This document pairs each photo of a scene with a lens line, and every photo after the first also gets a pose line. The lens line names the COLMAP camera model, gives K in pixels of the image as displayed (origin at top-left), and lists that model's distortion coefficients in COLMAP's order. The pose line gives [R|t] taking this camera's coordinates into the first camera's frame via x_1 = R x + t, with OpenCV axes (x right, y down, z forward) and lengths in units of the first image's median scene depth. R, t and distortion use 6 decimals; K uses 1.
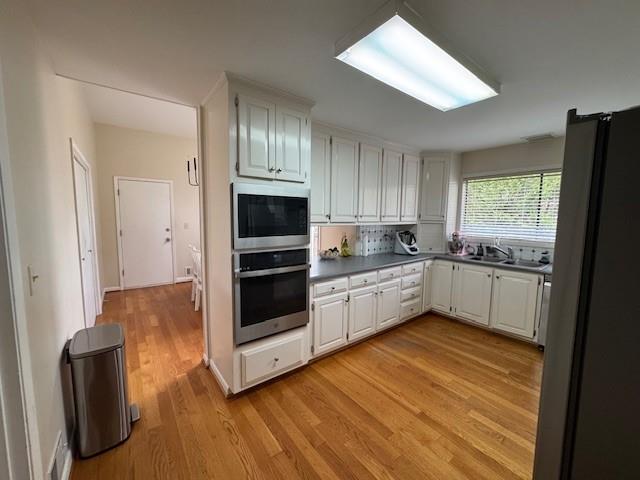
lens RADIAL K [[255.1, 0, 320.0], [0, 255.1, 240.0], [0, 0, 1]] dist [-0.001939, -0.000103]
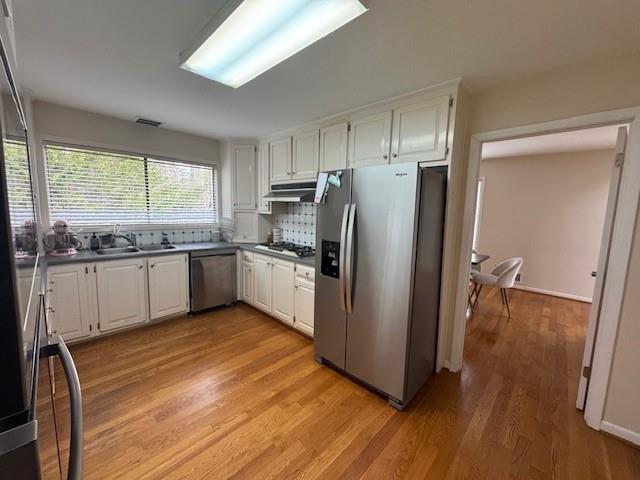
lens RADIAL K [[255.1, 0, 320.0], [0, 255.1, 240.0], [0, 0, 1]] dist [-0.001939, -0.000103]
pose [[-0.155719, -0.134594, 0.978589, -0.320924], [0.064550, 0.987170, 0.146046, -0.046564], [-0.985690, 0.085910, -0.145033, 0.555523]]
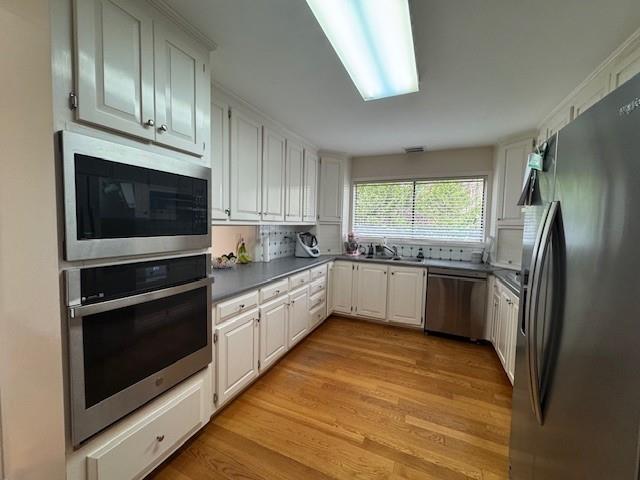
lens RADIAL K [[255.1, 0, 320.0], [0, 255.1, 240.0], [0, 0, 1]] dist [-0.001939, -0.000103]
pose [[0.881445, -0.022043, 0.471772, -0.083882], [0.033293, 0.999325, -0.015512, 0.012278], [-0.471112, 0.029380, 0.881584, 0.202446]]
